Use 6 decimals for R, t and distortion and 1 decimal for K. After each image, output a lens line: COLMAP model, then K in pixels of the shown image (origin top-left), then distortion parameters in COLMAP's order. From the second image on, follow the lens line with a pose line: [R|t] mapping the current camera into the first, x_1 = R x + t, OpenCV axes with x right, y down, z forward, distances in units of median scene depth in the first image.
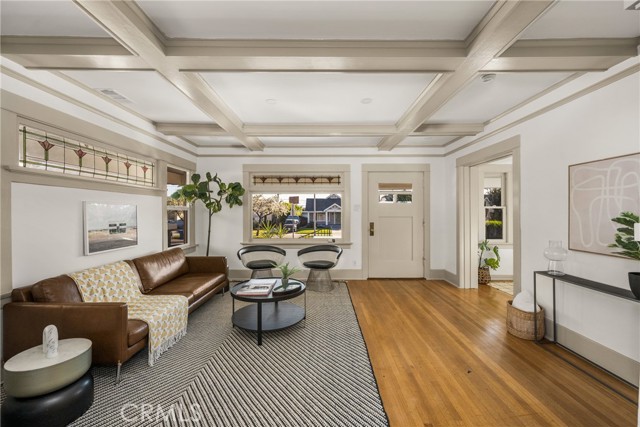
lens RADIAL K [[262.8, 0, 320.0], [0, 262.8, 213.5], [0, 0, 1]] dist [-0.000072, 0.000003]
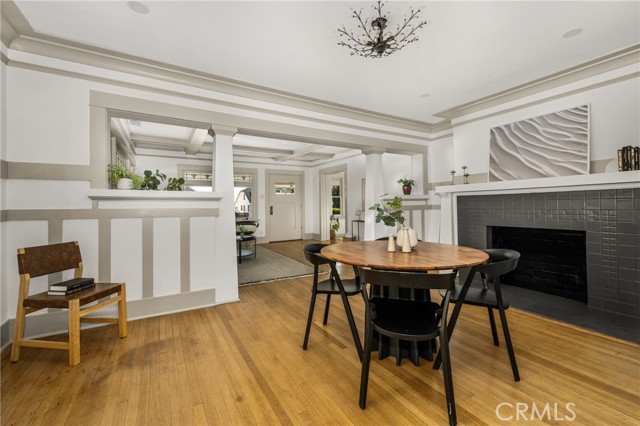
lens RADIAL K [[268.7, 0, 322.7], [0, 268.7, 201.1], [0, 0, 1]] dist [0.000439, 0.000133]
pose [[0.854484, -0.005245, 0.519451, -0.382705], [0.018682, 0.999612, -0.020638, 0.043436], [-0.519141, 0.027339, 0.854251, -0.536633]]
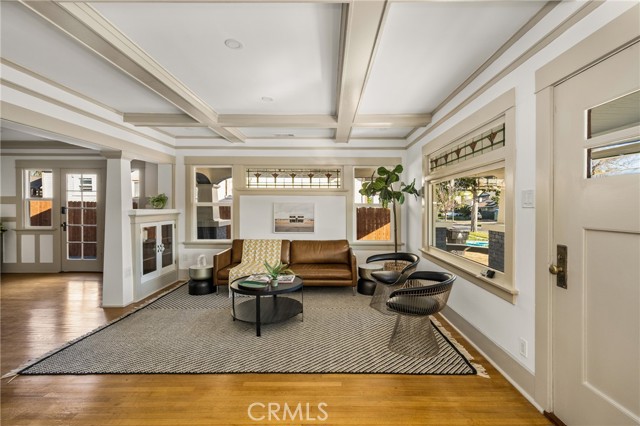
lens RADIAL K [[287.4, 0, 322.0], [0, 287.4, 209.7], [0, 0, 1]] dist [-0.013064, 0.000060]
pose [[-0.008557, 0.008481, -0.999927, 0.555487], [-0.007380, 0.999936, 0.008544, -0.009066], [0.999936, 0.007453, -0.008493, 0.738692]]
